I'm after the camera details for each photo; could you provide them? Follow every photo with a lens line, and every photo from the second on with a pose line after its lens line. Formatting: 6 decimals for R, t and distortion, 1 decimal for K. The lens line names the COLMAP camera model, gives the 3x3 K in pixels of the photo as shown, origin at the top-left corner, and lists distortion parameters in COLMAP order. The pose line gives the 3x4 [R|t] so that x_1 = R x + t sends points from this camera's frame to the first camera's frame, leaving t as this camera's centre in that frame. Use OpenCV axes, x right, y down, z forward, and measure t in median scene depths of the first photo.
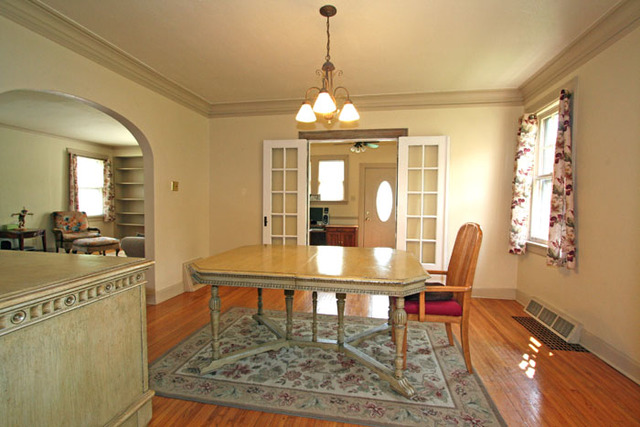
lens RADIAL K [[302.6, 0, 322.0], [0, 302.6, 213.0], [0, 0, 1]] dist [-0.007073, -0.000352]
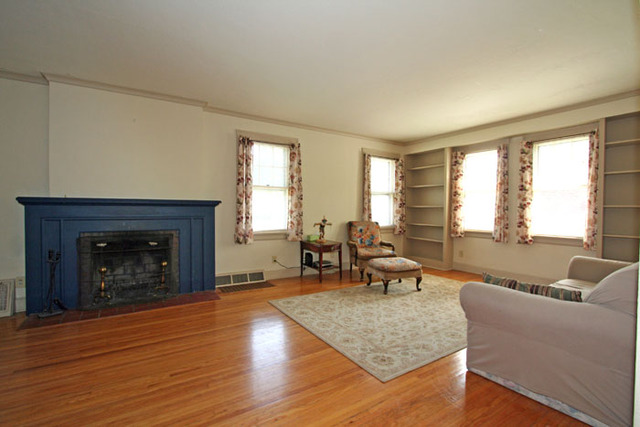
lens RADIAL K [[302.6, 0, 321.4], [0, 302.6, 210.3], [0, 0, 1]] dist [-0.007073, -0.000352]
pose [[0.696116, 0.003877, -0.717919, -0.309892], [-0.027734, 0.999384, -0.021495, -0.014220], [0.717394, 0.034874, 0.695794, 0.322478]]
